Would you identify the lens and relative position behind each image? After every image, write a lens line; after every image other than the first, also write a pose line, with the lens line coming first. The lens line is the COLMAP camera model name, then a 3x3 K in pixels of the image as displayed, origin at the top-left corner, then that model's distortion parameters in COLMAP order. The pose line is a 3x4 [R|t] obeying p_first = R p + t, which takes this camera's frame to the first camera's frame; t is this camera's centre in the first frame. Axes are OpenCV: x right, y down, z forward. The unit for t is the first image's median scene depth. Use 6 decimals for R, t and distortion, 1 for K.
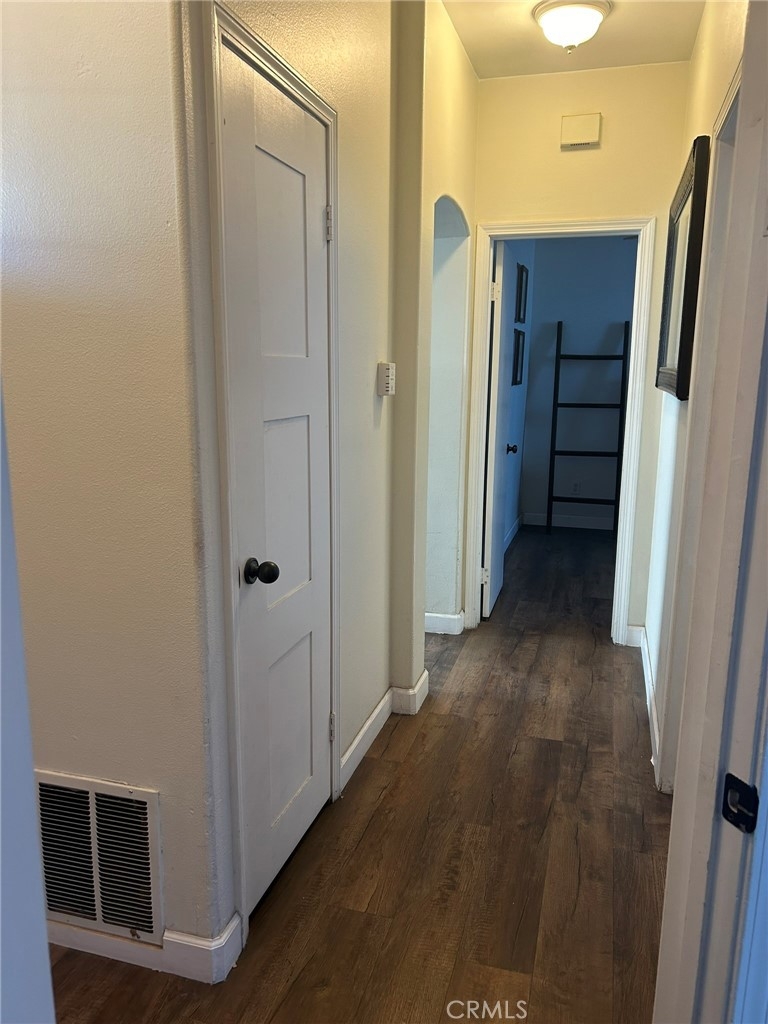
lens RADIAL K [[776.6, 0, 375.8], [0, 776.6, 514.6], [0, 0, 1]] dist [0.060012, -0.068508]
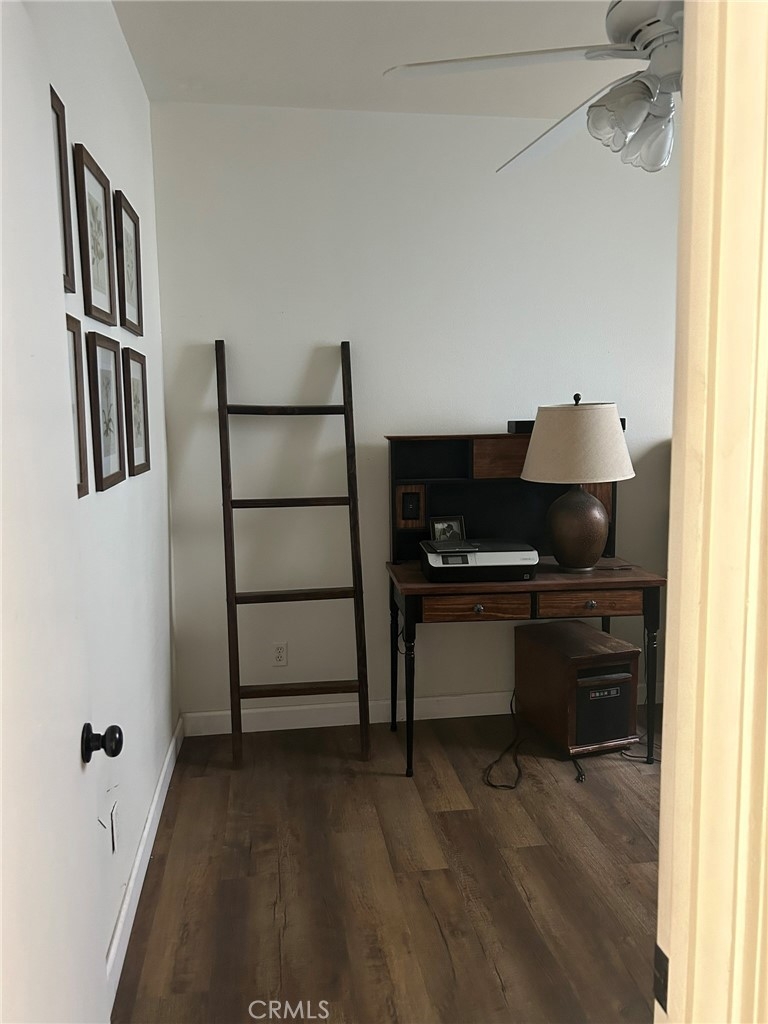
lens RADIAL K [[776.6, 0, 382.6], [0, 776.6, 519.5], [0, 0, 1]] dist [0.060012, -0.068508]
pose [[0.905954, -0.079134, 0.415916, 0.111766], [0.104971, 0.993687, -0.039587, -0.100664], [-0.410158, 0.079523, 0.908541, 0.504447]]
